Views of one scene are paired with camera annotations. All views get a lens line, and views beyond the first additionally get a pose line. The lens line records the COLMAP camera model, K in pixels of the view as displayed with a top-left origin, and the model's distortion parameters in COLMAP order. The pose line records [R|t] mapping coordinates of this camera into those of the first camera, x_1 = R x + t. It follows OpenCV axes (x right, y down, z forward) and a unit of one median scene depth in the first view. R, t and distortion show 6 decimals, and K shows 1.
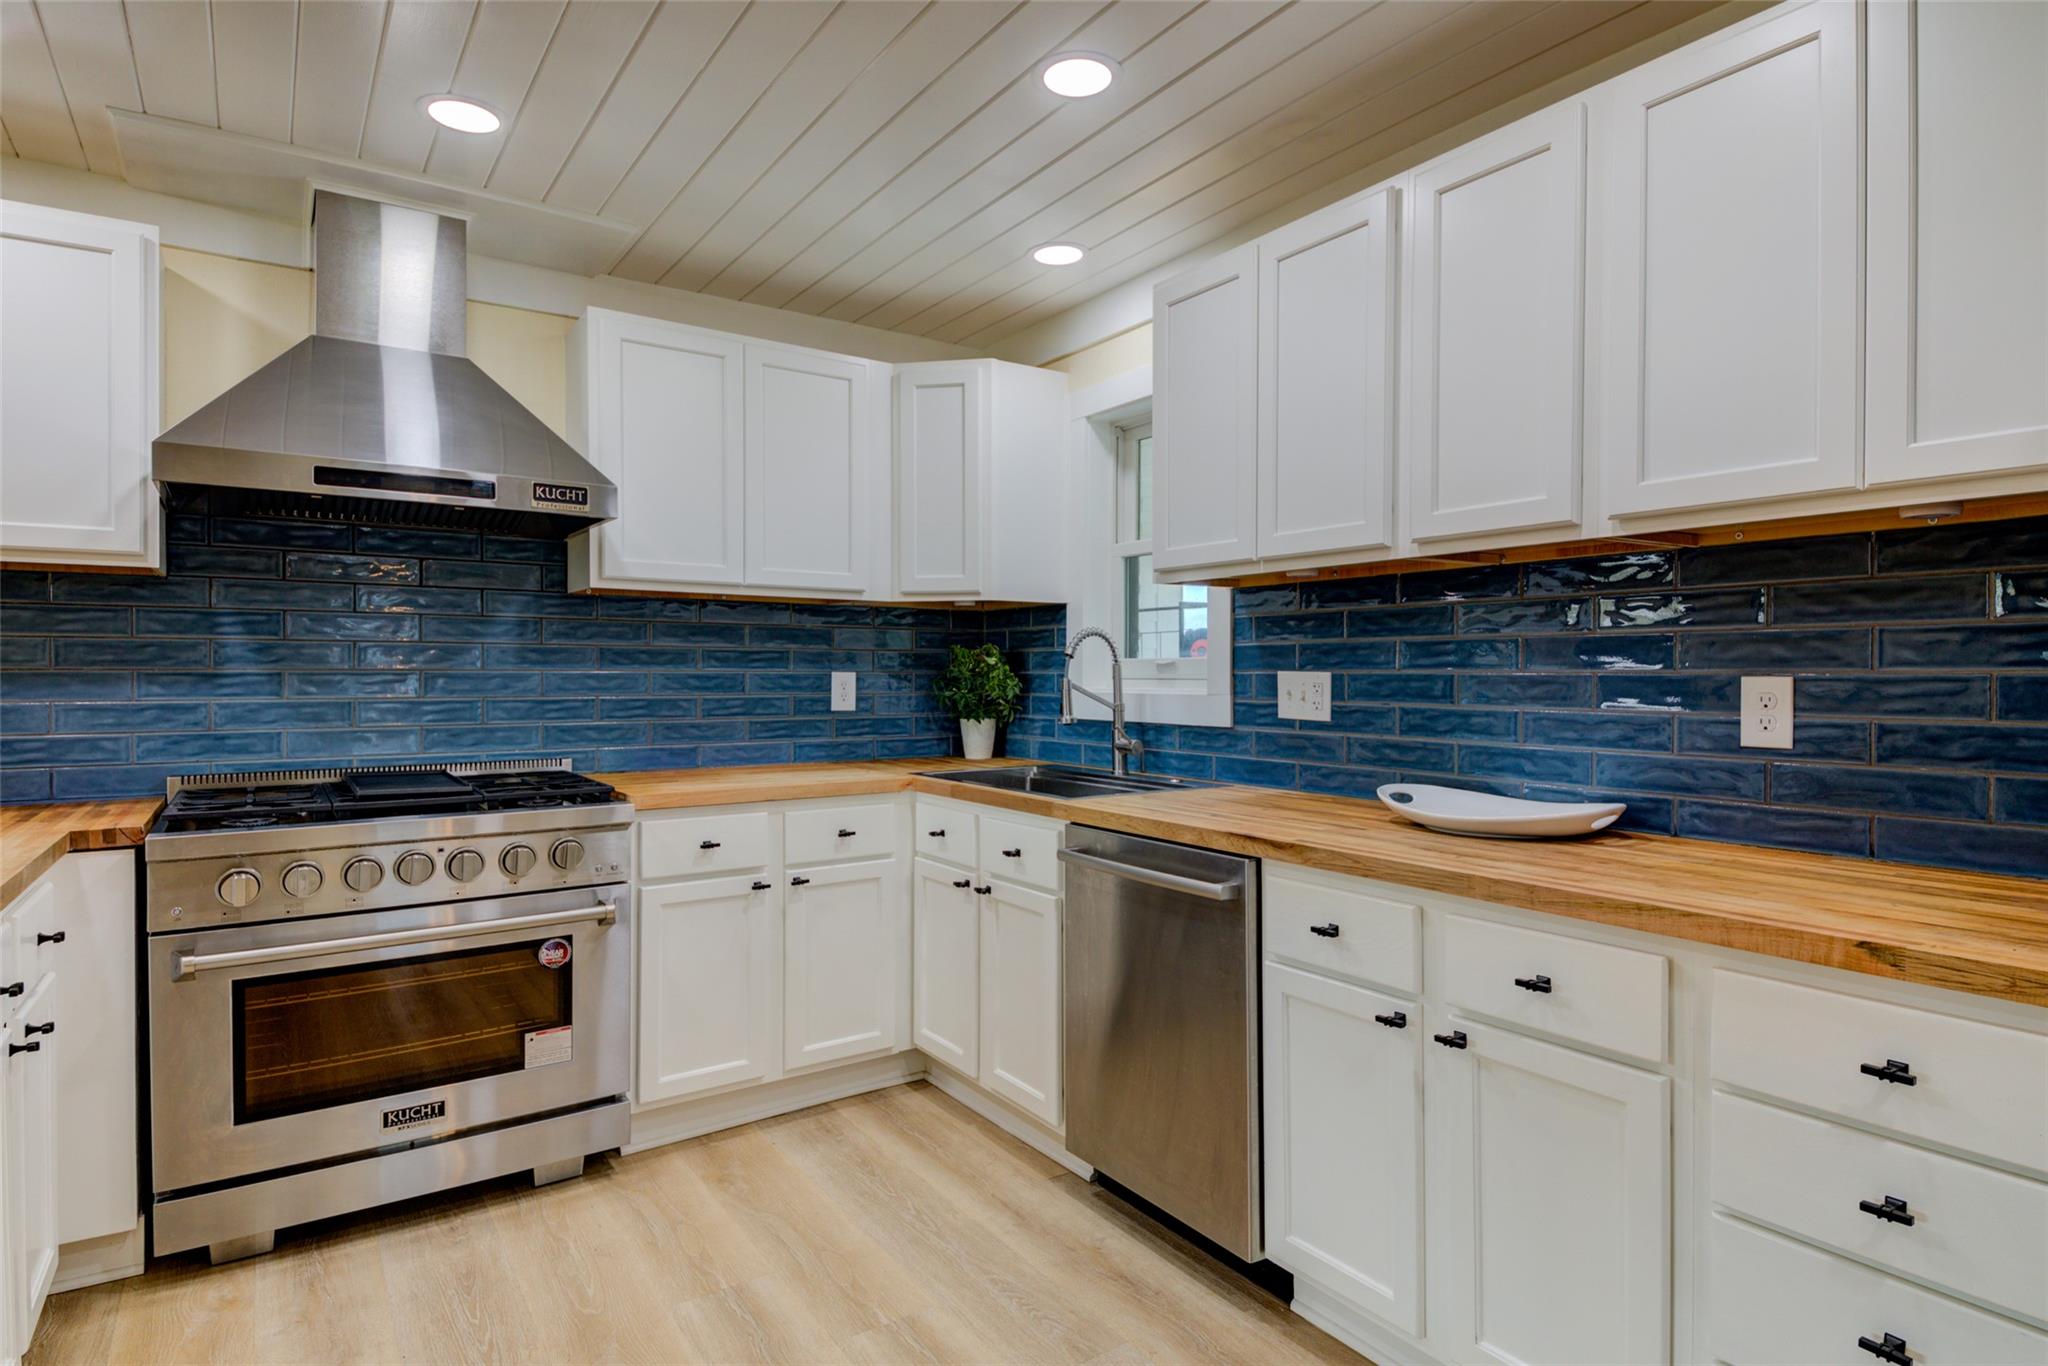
lens RADIAL K [[1116.4, 0, 1064.7], [0, 1116.4, 683.7], [0, 0, 1]] dist [0.016338, -0.022428]
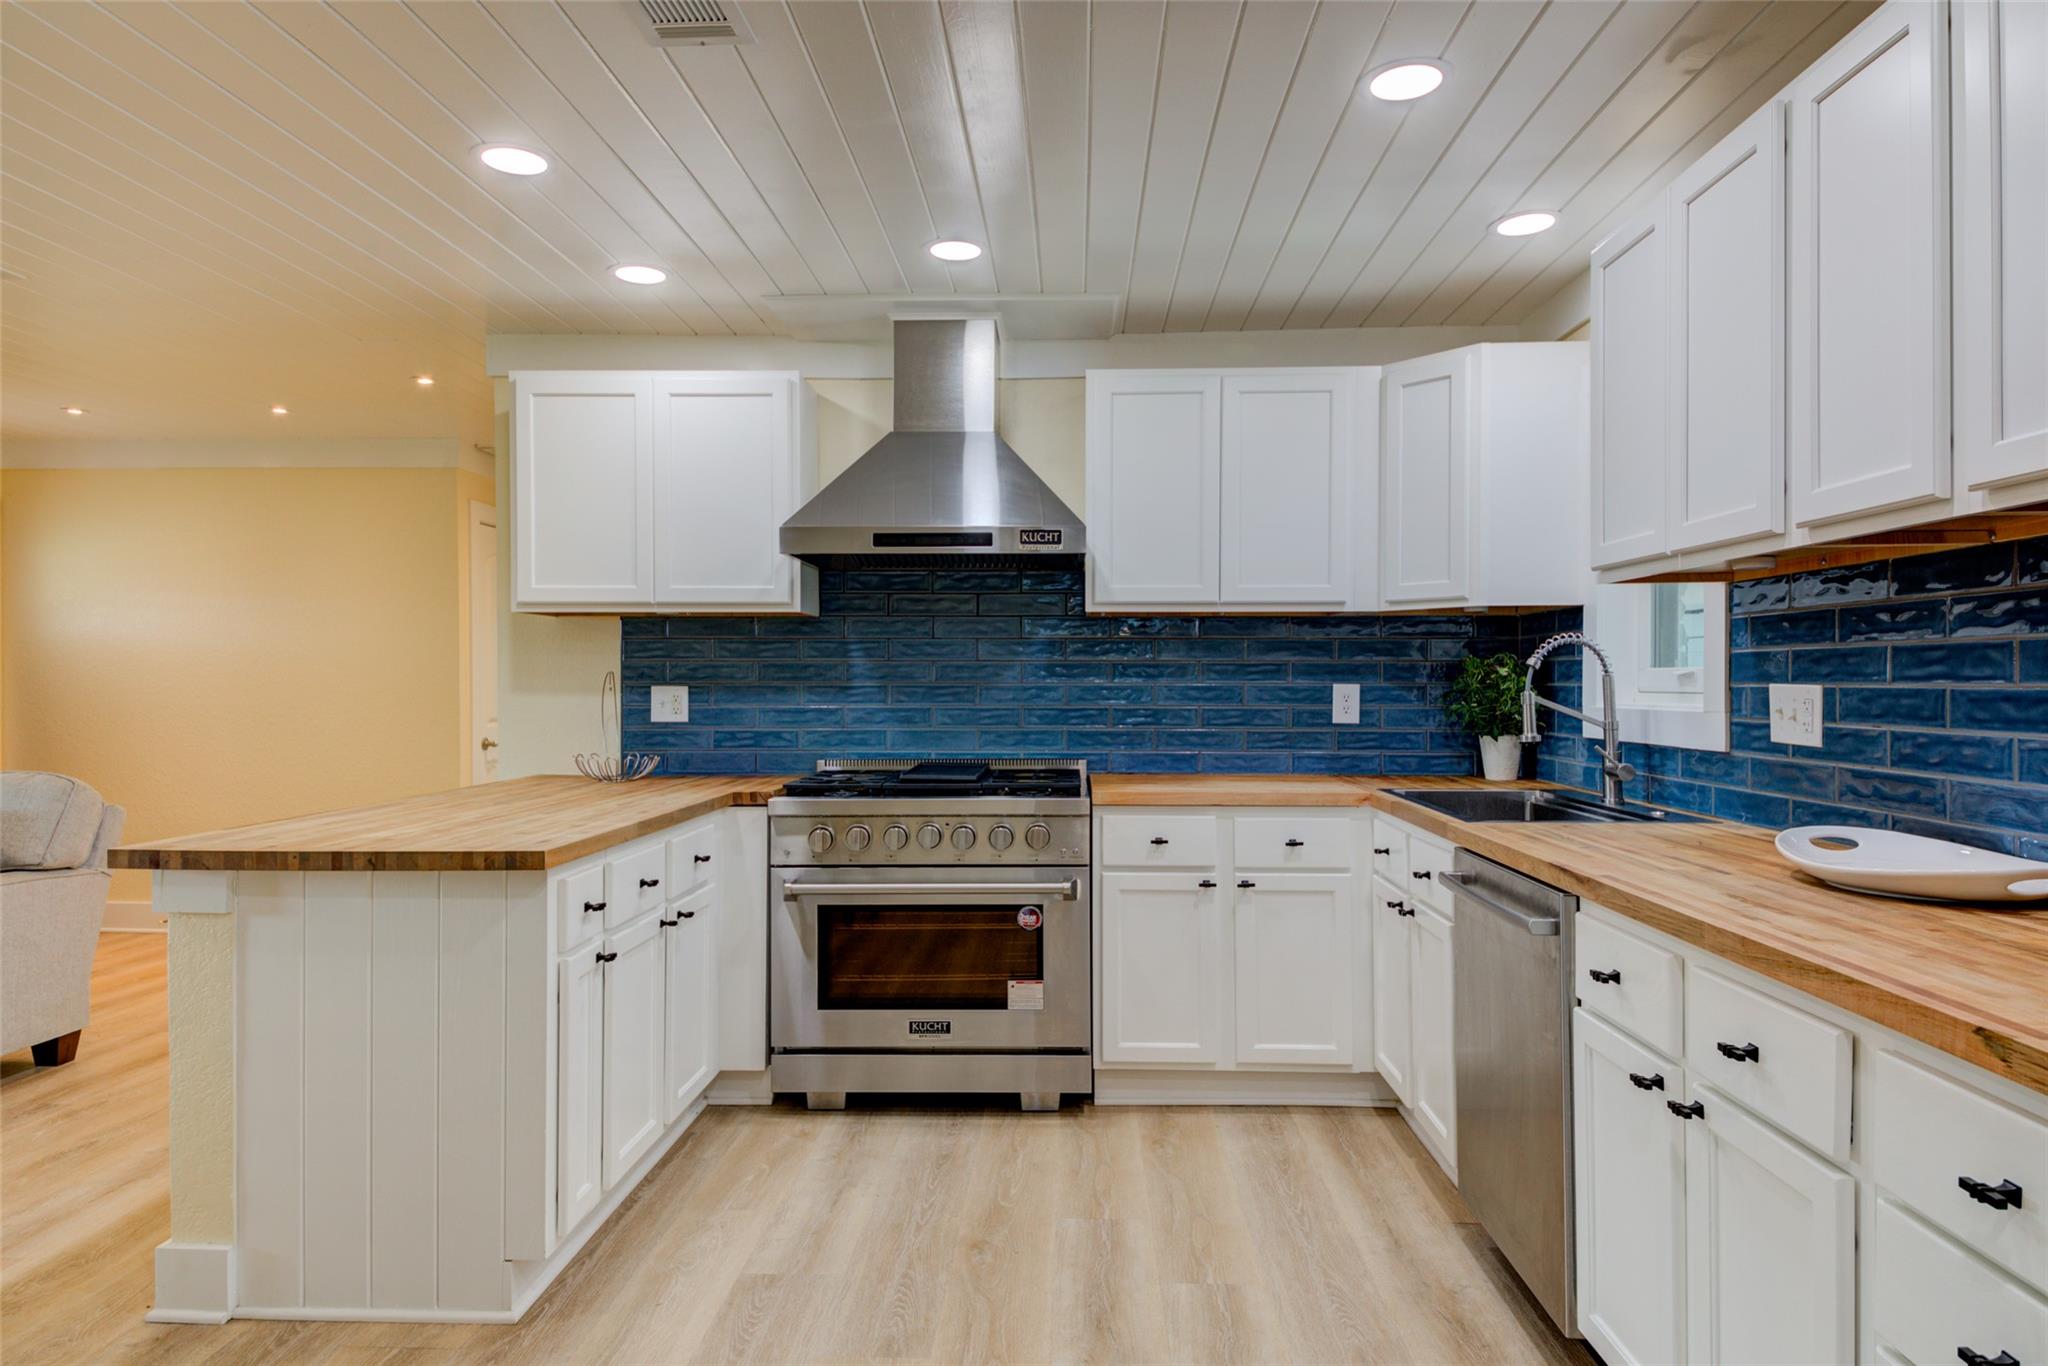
lens RADIAL K [[1239.0, 0, 992.1], [0, 1239.0, 682.0], [0, 0, 1]] dist [0.035358, -0.012633]
pose [[0.778673, -0.001580, -0.627428, 0.326666], [-0.004354, 0.999959, -0.007920, -0.002935], [0.627415, 0.008899, 0.778635, -0.064597]]
